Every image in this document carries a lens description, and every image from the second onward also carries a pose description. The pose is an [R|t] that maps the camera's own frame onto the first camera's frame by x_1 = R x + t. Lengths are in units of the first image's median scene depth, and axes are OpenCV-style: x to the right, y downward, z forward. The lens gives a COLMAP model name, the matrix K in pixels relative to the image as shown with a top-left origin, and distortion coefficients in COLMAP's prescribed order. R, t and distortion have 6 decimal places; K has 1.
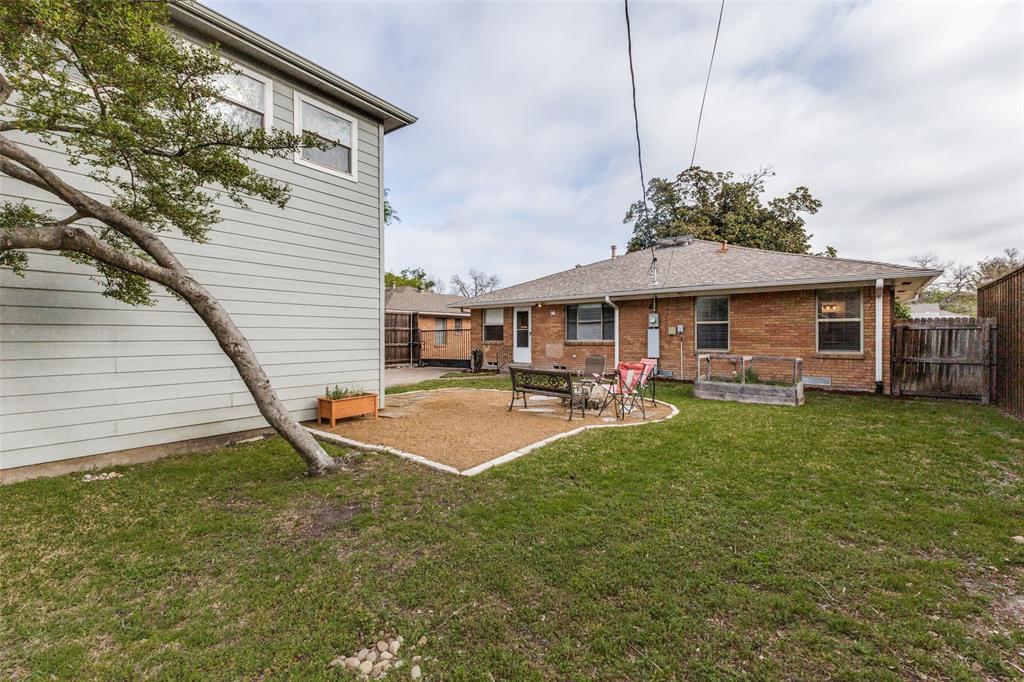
lens RADIAL K [[444.6, 0, 507.6], [0, 444.6, 341.7], [0, 0, 1]] dist [0.000956, 0.000441]
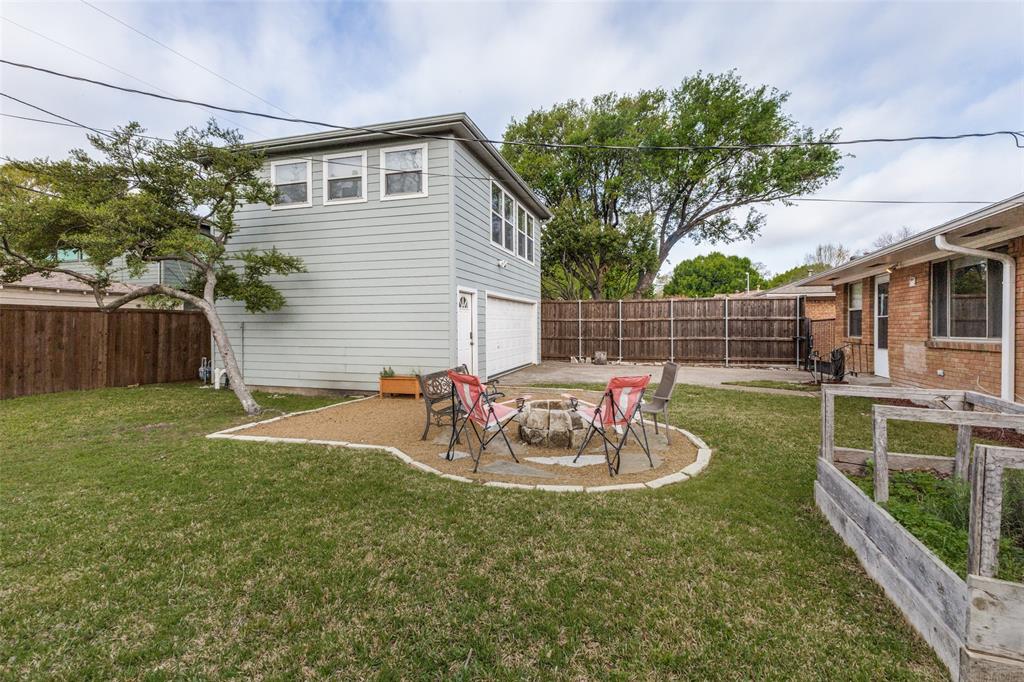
lens RADIAL K [[444.6, 0, 511.7], [0, 444.6, 329.8], [0, 0, 1]] dist [0.000956, 0.000441]
pose [[0.341257, 0.008065, -0.939935, 0.325936], [-0.013521, 0.999902, 0.003670, -0.005757], [0.939873, 0.011456, 0.341333, 0.315412]]
